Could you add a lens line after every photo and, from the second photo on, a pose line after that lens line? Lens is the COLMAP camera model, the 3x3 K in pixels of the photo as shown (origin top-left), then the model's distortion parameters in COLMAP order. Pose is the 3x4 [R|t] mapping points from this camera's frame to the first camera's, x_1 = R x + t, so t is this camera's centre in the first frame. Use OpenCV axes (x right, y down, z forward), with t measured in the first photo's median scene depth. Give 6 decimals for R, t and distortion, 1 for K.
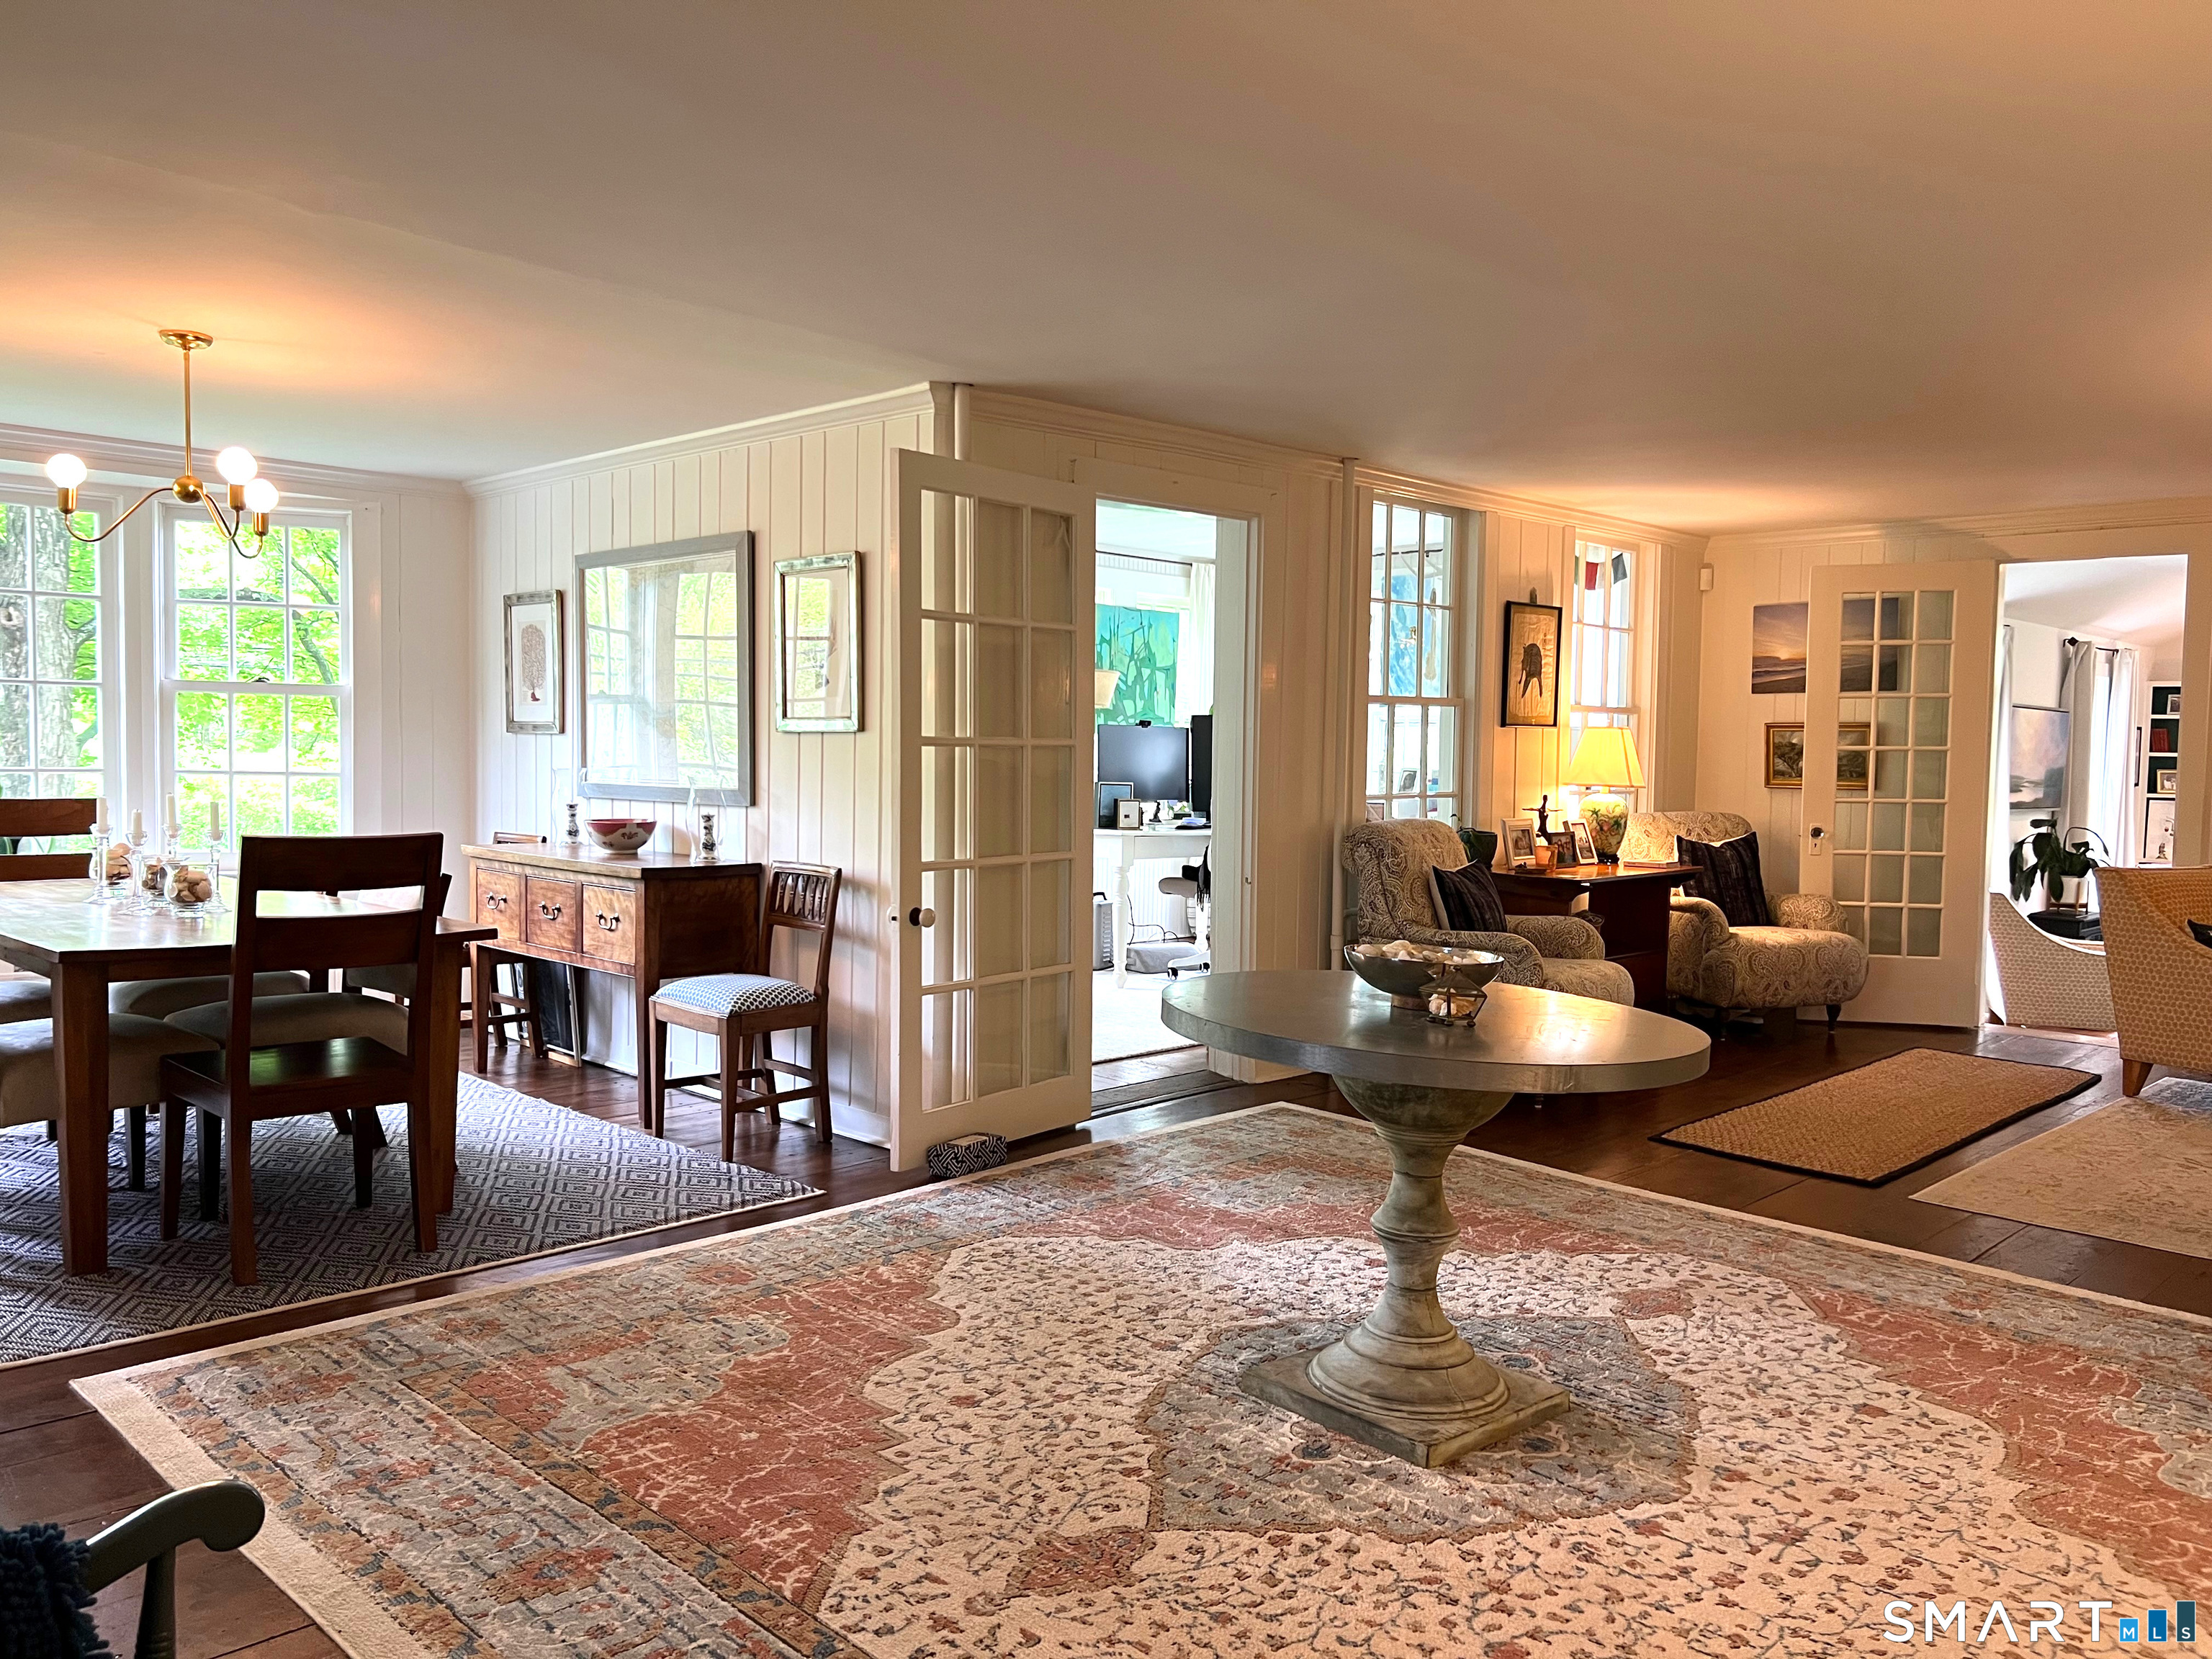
lens RADIAL K [[1672.0, 0, 1104.7], [0, 1672.0, 833.2], [0, 0, 1]] dist [-0.003510, 0.002991]
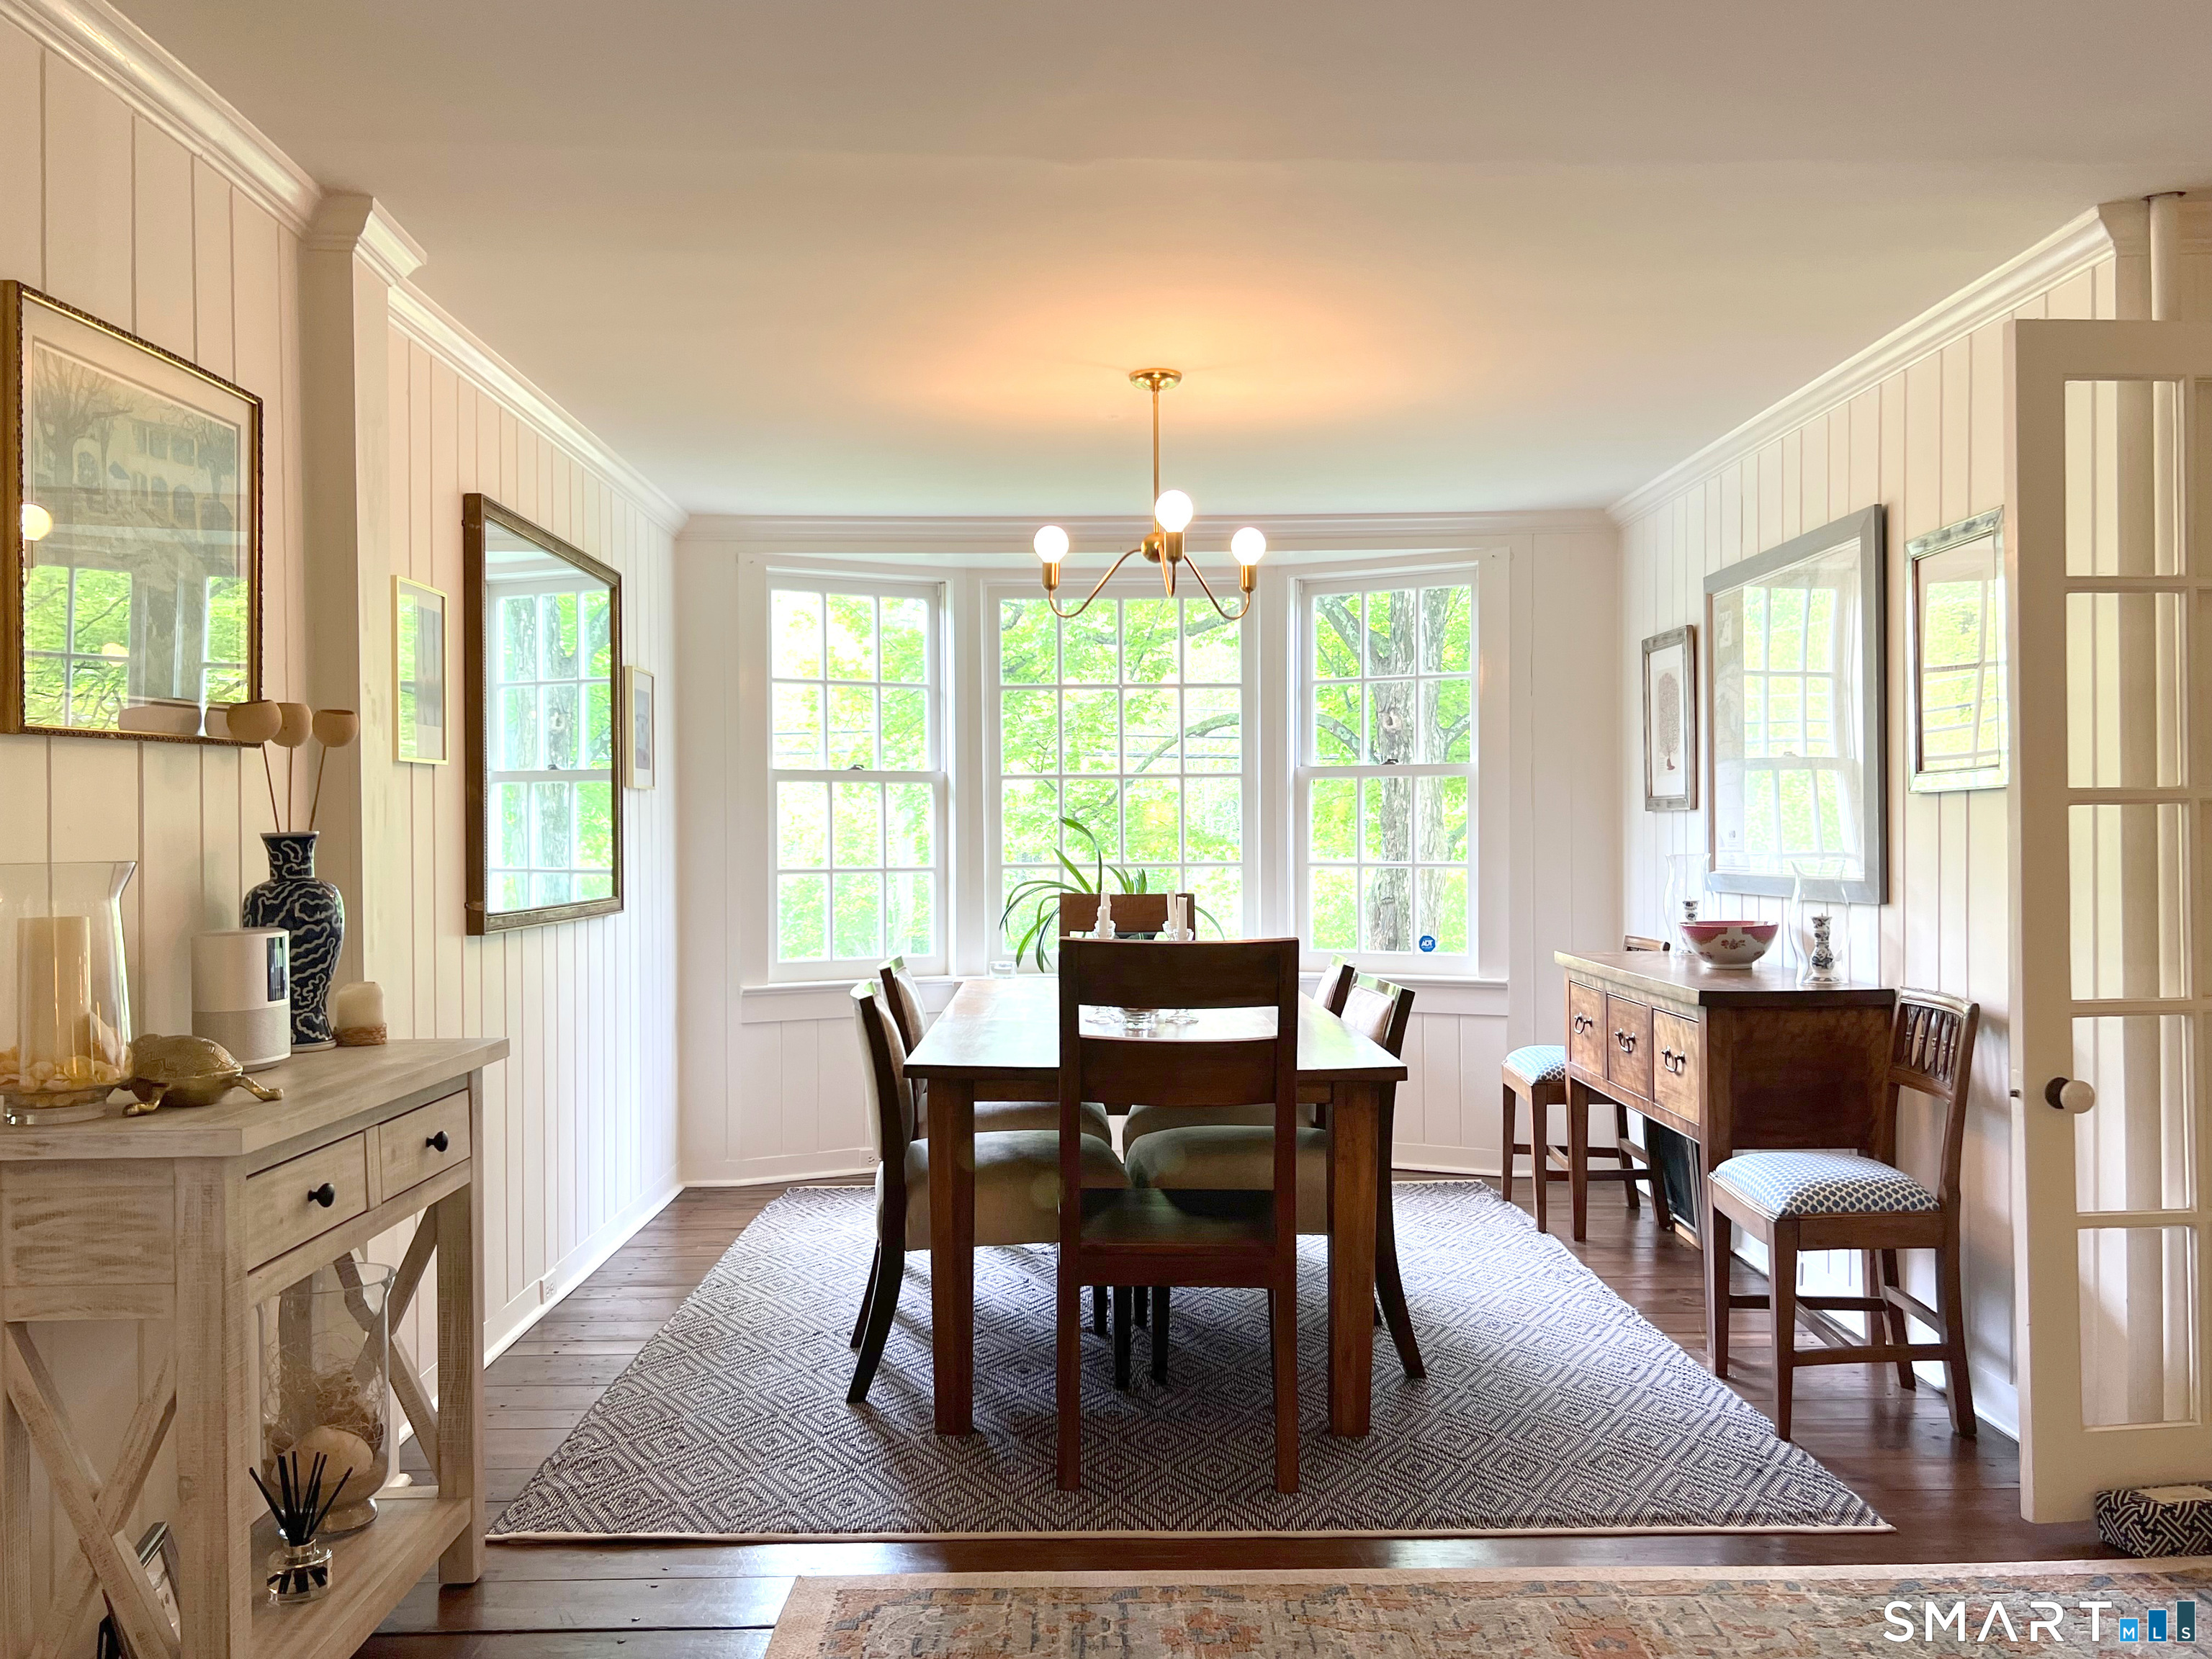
lens RADIAL K [[1837.7, 0, 1106.2], [0, 1837.7, 830.5], [0, 0, 1]] dist [0.048759, -0.018139]
pose [[0.711021, -0.025336, -0.702715, 0.099256], [-0.013517, 0.998674, -0.049684, -0.004660], [0.703041, 0.044825, 0.709735, 0.249194]]
